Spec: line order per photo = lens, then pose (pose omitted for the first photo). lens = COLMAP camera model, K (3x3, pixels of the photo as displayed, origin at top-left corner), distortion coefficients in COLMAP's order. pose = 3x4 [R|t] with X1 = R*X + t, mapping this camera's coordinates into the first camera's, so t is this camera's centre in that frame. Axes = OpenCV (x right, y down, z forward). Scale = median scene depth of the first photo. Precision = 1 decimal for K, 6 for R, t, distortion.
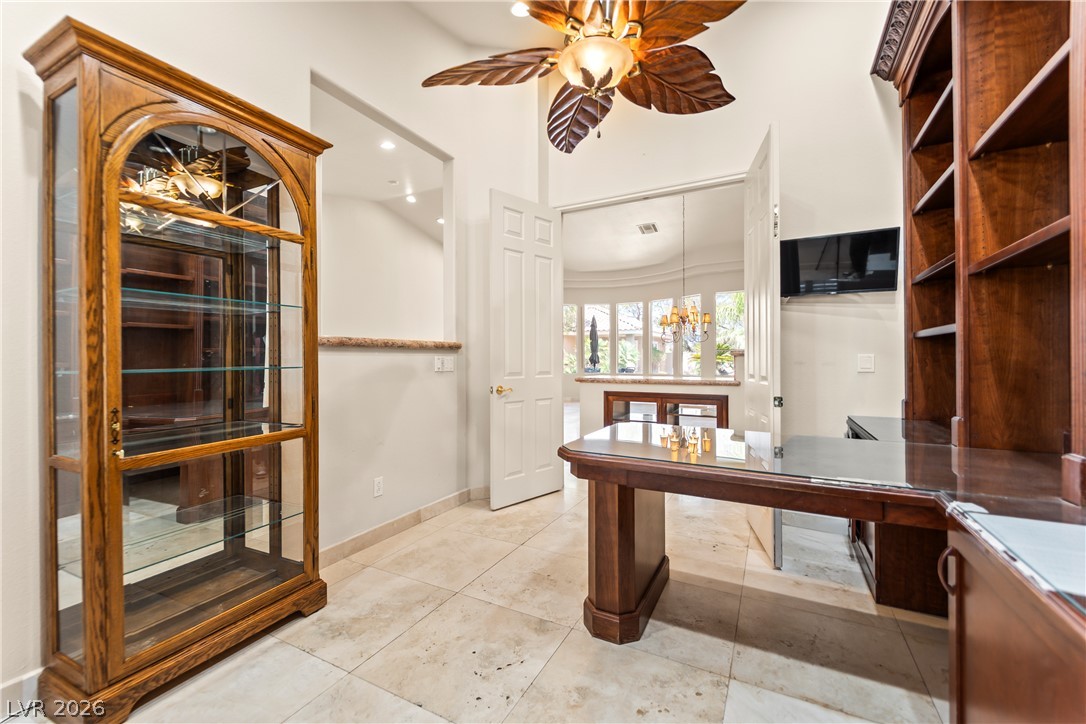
lens RADIAL K [[433.2, 0, 545.9], [0, 433.2, 359.1], [0, 0, 1]] dist [0.018422, -0.008179]
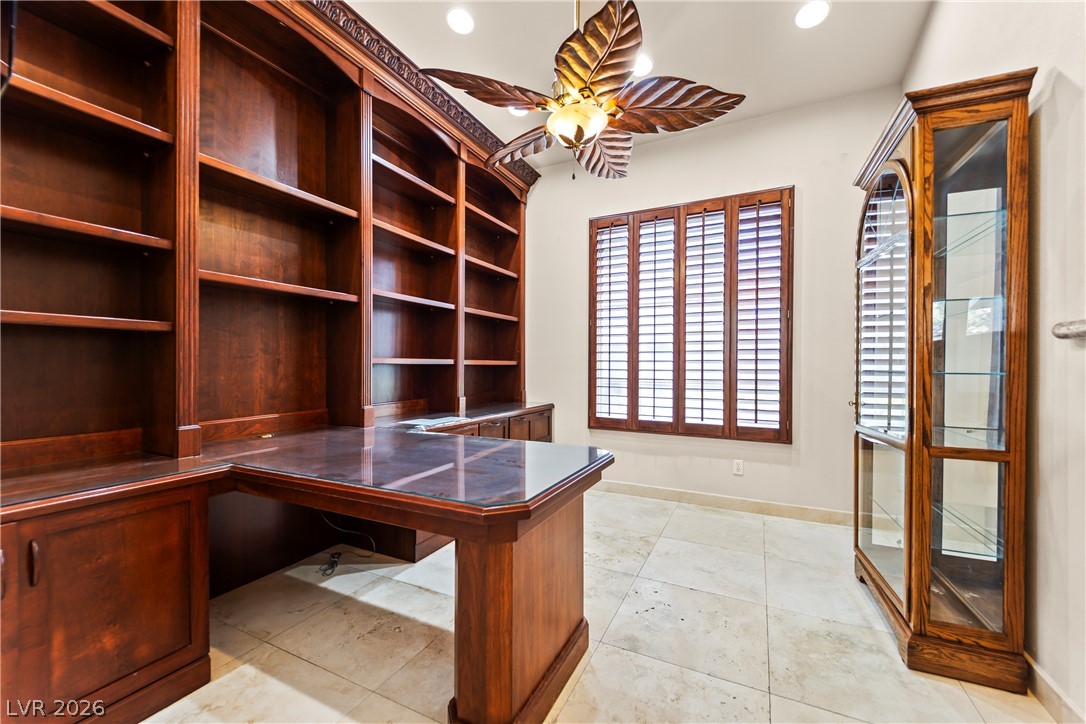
lens RADIAL K [[433.2, 0, 545.9], [0, 433.2, 365.9], [0, 0, 1]] dist [0.018422, -0.008179]
pose [[-0.999675, 0.001429, -0.025468, 0.202068], [0.001334, 0.999992, 0.003745, 0.001664], [0.025473, 0.003709, -0.999669, 1.941459]]
